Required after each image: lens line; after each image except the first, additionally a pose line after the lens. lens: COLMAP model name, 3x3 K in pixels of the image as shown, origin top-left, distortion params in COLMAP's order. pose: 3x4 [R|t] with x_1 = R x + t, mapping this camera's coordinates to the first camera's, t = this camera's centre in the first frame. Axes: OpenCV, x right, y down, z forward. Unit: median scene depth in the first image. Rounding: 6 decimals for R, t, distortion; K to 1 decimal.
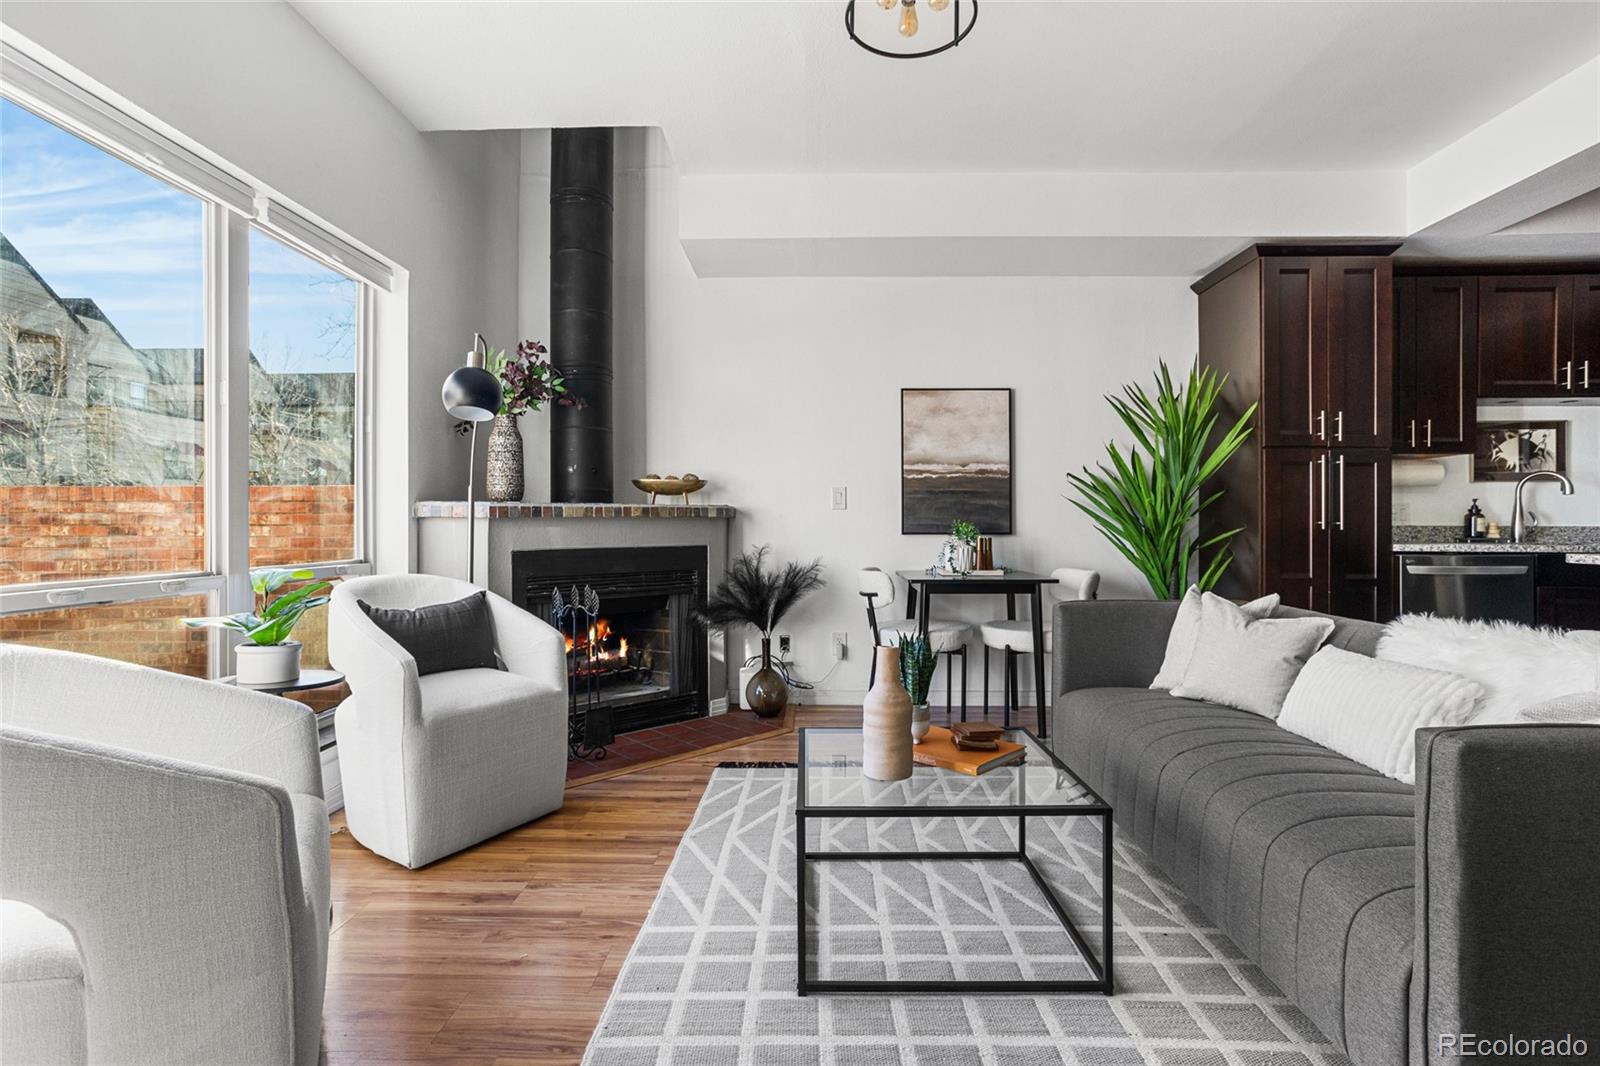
lens RADIAL K [[770.8, 0, 800.5], [0, 770.8, 521.4], [0, 0, 1]] dist [-0.044616, 0.029526]
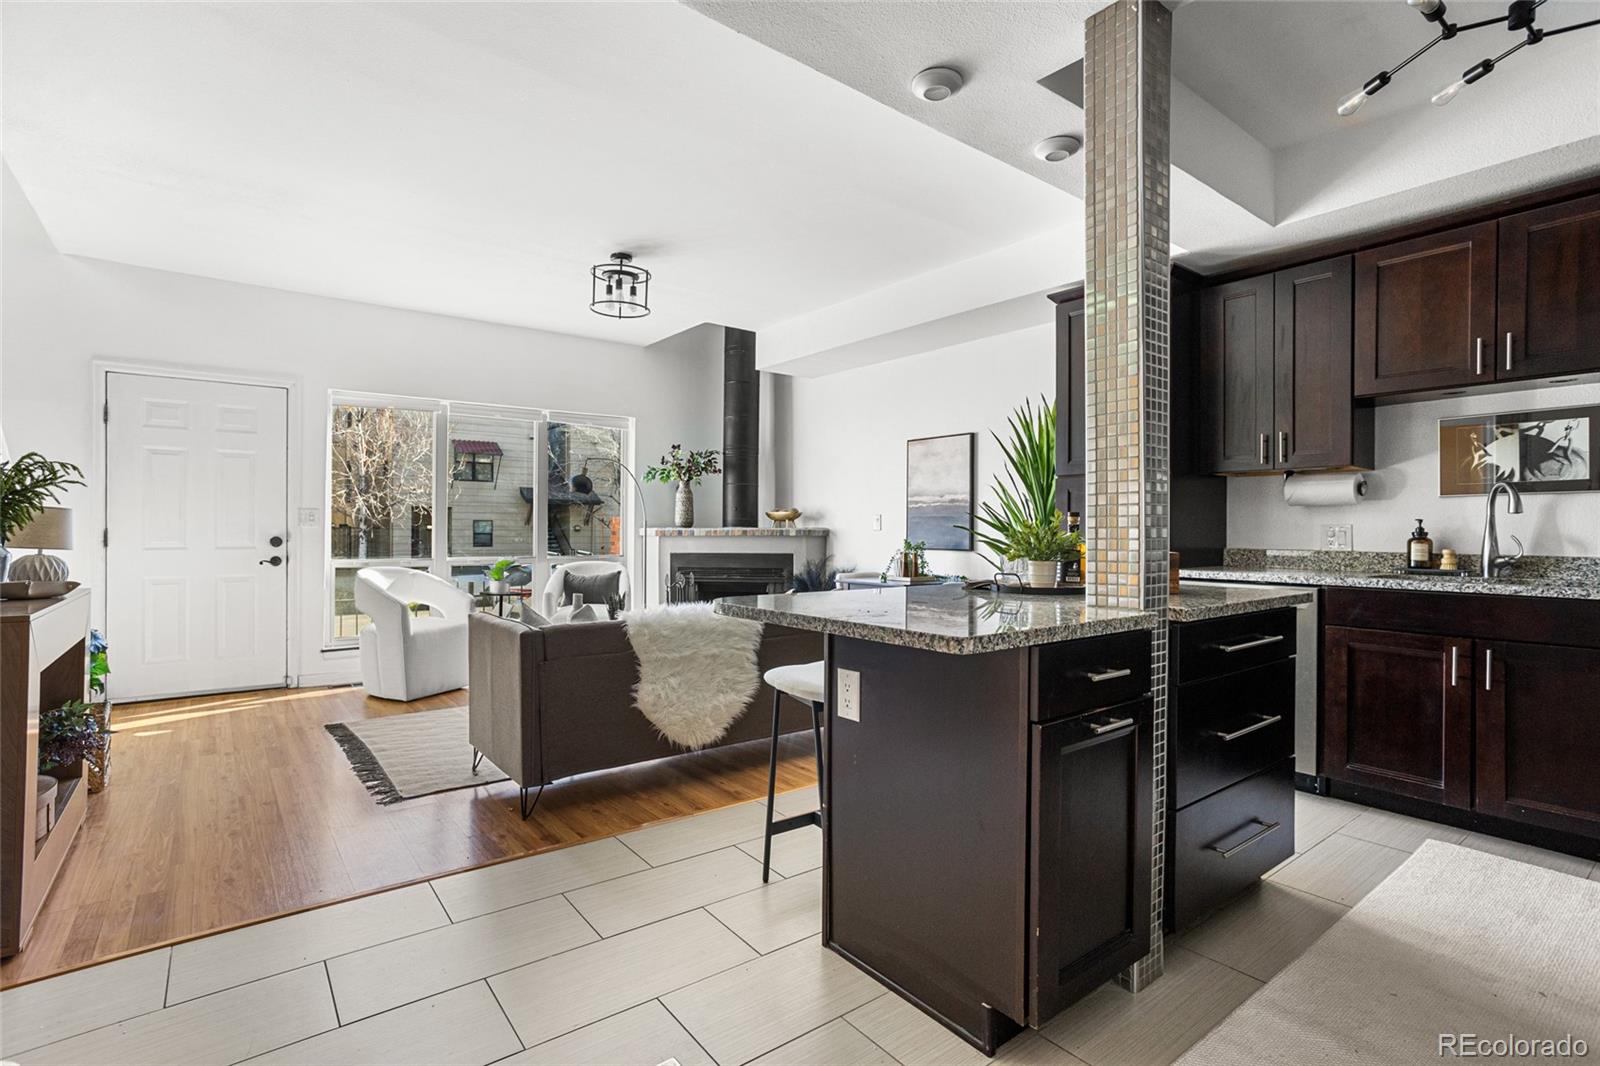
lens RADIAL K [[770.8, 0, 796.2], [0, 770.8, 529.0], [0, 0, 1]] dist [-0.044616, 0.029526]
pose [[0.635750, 0.000603, -0.771895, 1.138251], [-0.001540, 0.999999, -0.000487, -0.019191], [0.771894, 0.001498, 0.635750, -0.000131]]
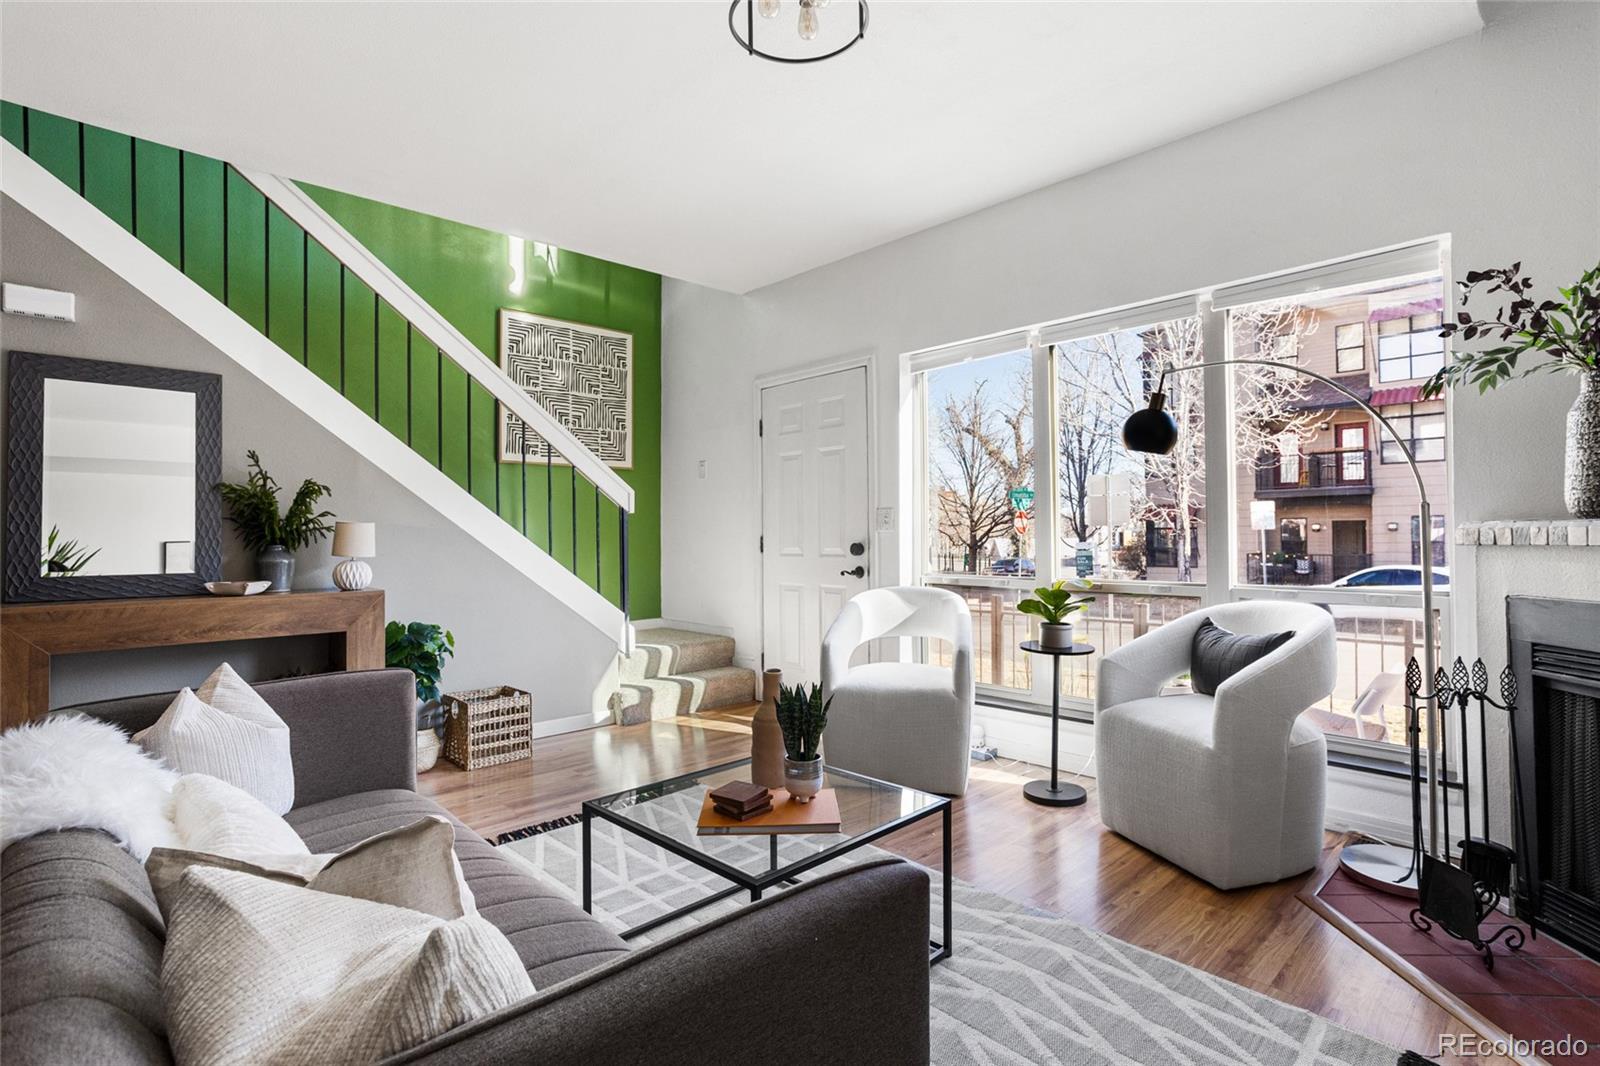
lens RADIAL K [[770.8, 0, 805.6], [0, 770.8, 525.1], [0, 0, 1]] dist [-0.044616, 0.029526]
pose [[-0.694863, -0.002414, -0.719138, 0.424266], [0.010814, 0.999846, -0.013805, -0.016808], [0.719060, -0.017370, -0.694730, 0.864690]]
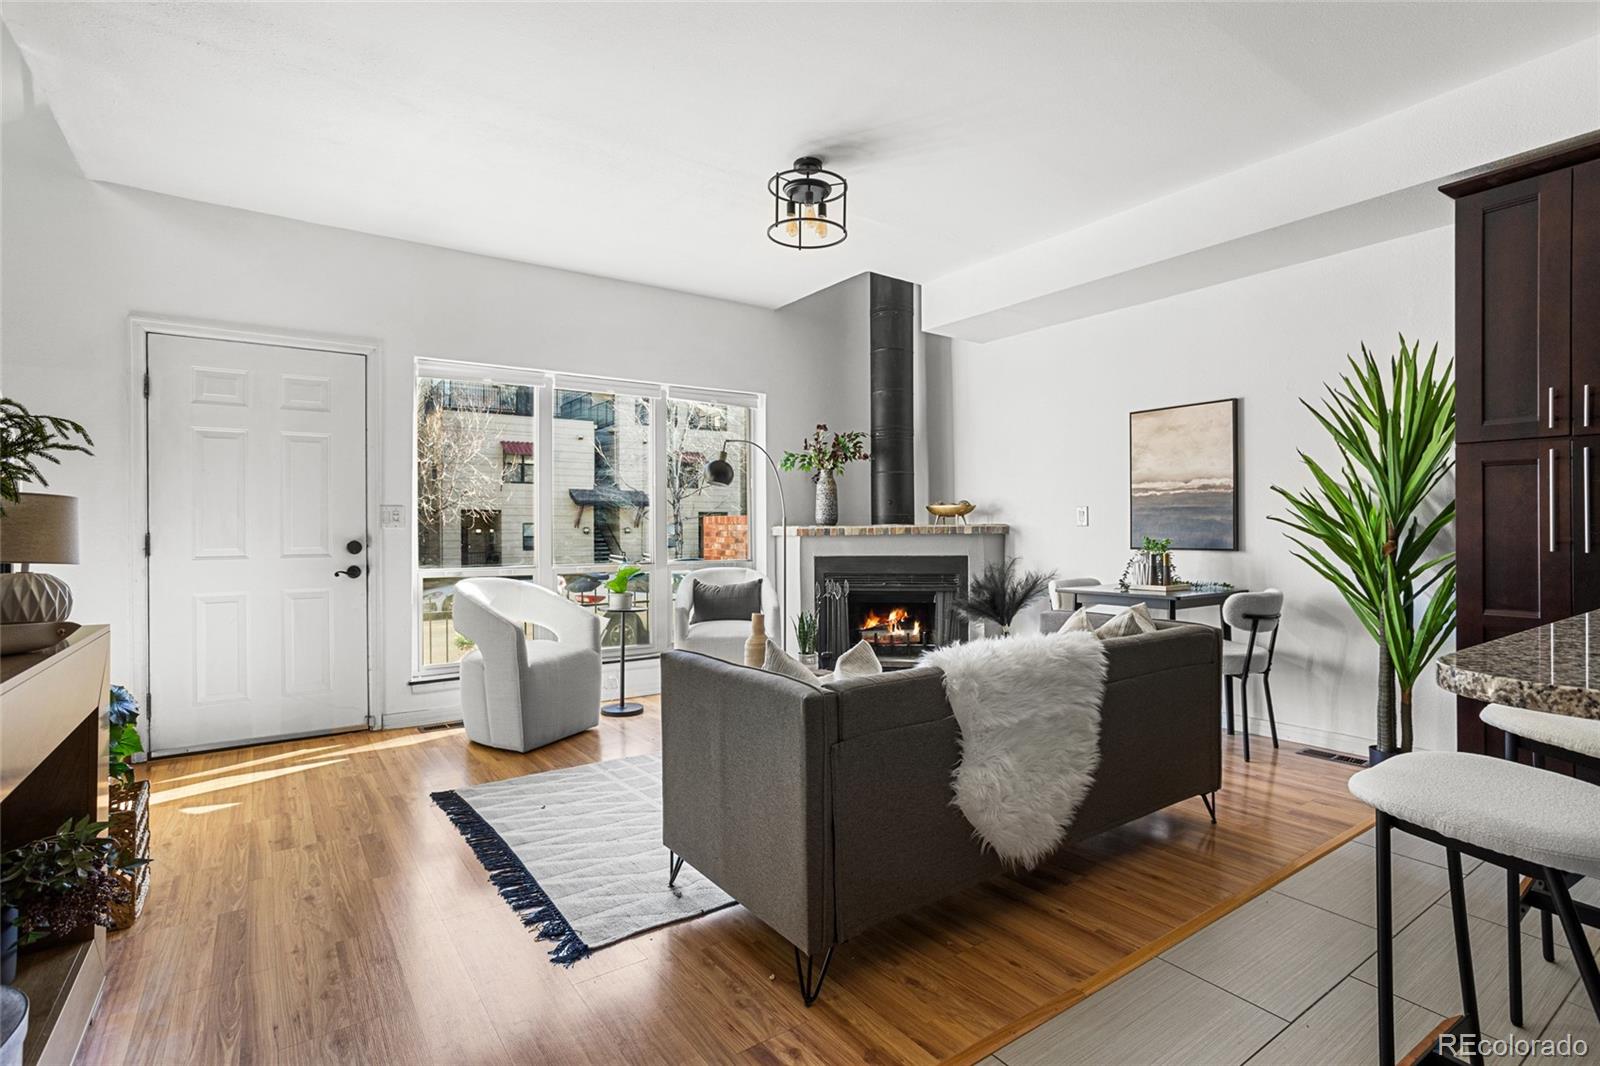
lens RADIAL K [[770.8, 0, 798.0], [0, 770.8, 528.3], [0, 0, 1]] dist [-0.044616, 0.029526]
pose [[0.603265, -0.007002, -0.797510, 0.760289], [0.008591, 0.999960, -0.002281, -0.014912], [0.797495, -0.005475, 0.603301, -0.004357]]
